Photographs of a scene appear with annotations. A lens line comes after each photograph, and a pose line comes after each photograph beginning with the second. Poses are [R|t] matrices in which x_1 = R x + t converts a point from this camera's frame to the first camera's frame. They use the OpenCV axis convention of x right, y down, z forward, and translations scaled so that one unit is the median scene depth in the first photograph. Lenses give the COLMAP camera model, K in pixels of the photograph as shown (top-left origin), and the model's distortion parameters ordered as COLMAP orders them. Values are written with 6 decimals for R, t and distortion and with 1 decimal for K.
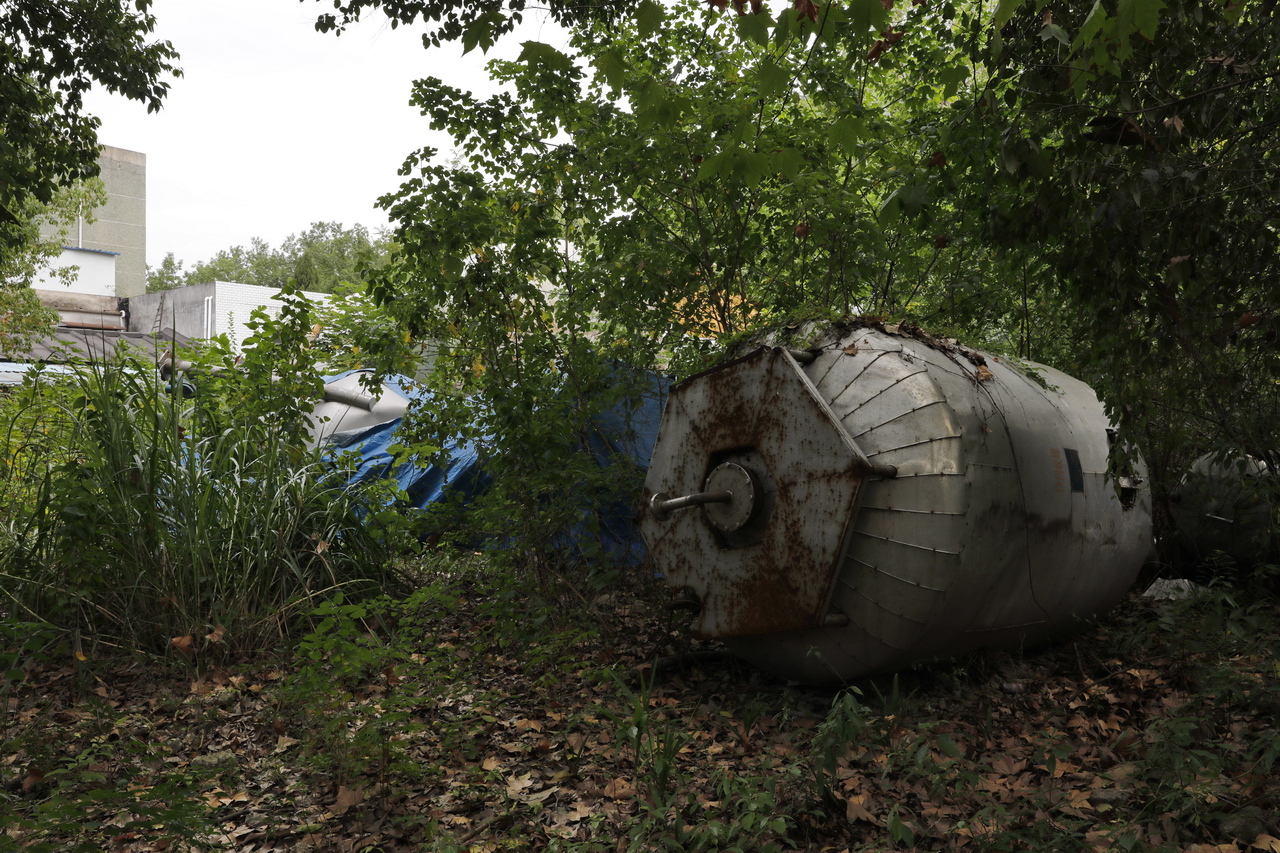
lens RADIAL K [[1032.6, 0, 639.8], [0, 1032.6, 426.8], [0, 0, 1]] dist [-0.056381, 0.038403]
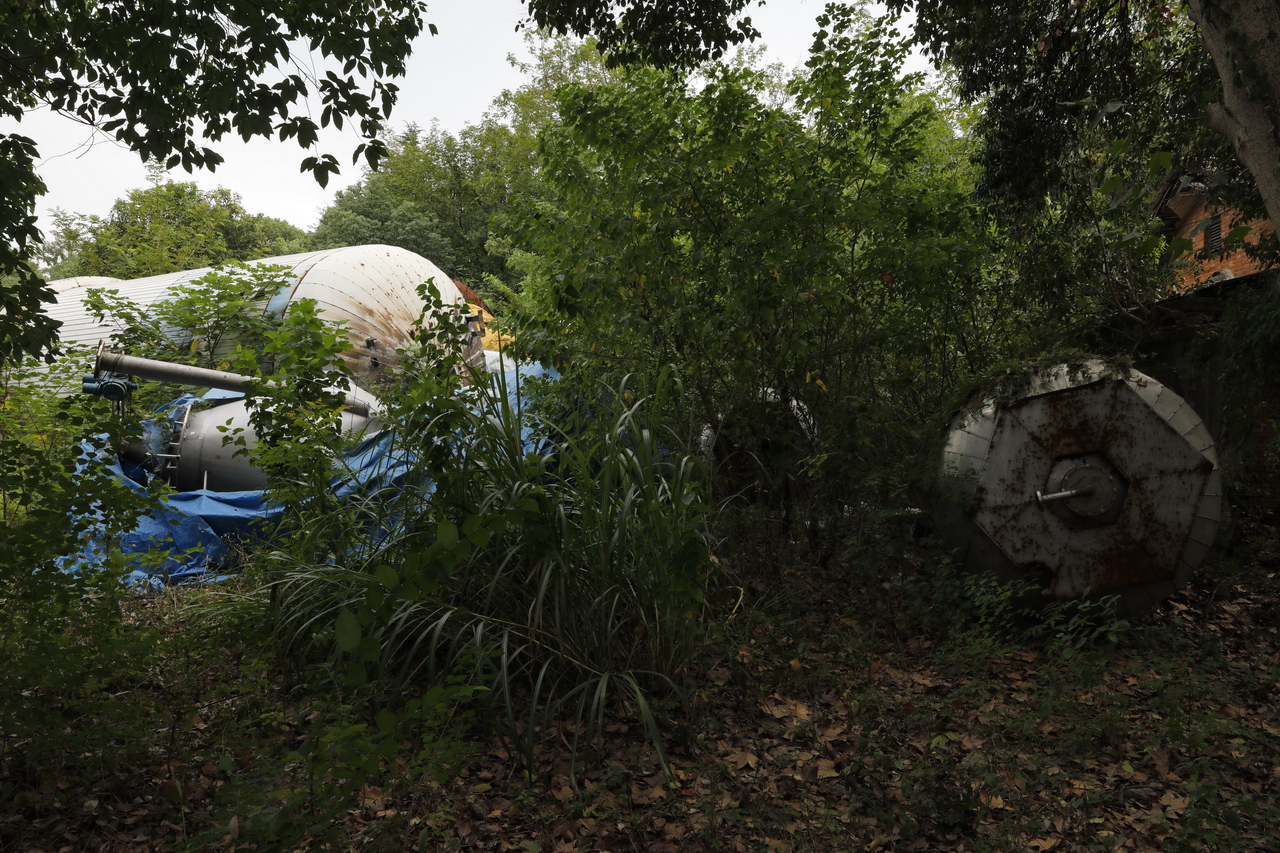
lens RADIAL K [[878.0, 0, 639.6], [0, 878.0, 428.9], [0, 0, 1]] dist [-0.046042, -0.003833]
pose [[0.837734, -0.002783, 0.546072, -0.977414], [-0.000038, 0.999987, 0.005155, -0.016424], [-0.546079, -0.004339, 0.837723, 0.370279]]
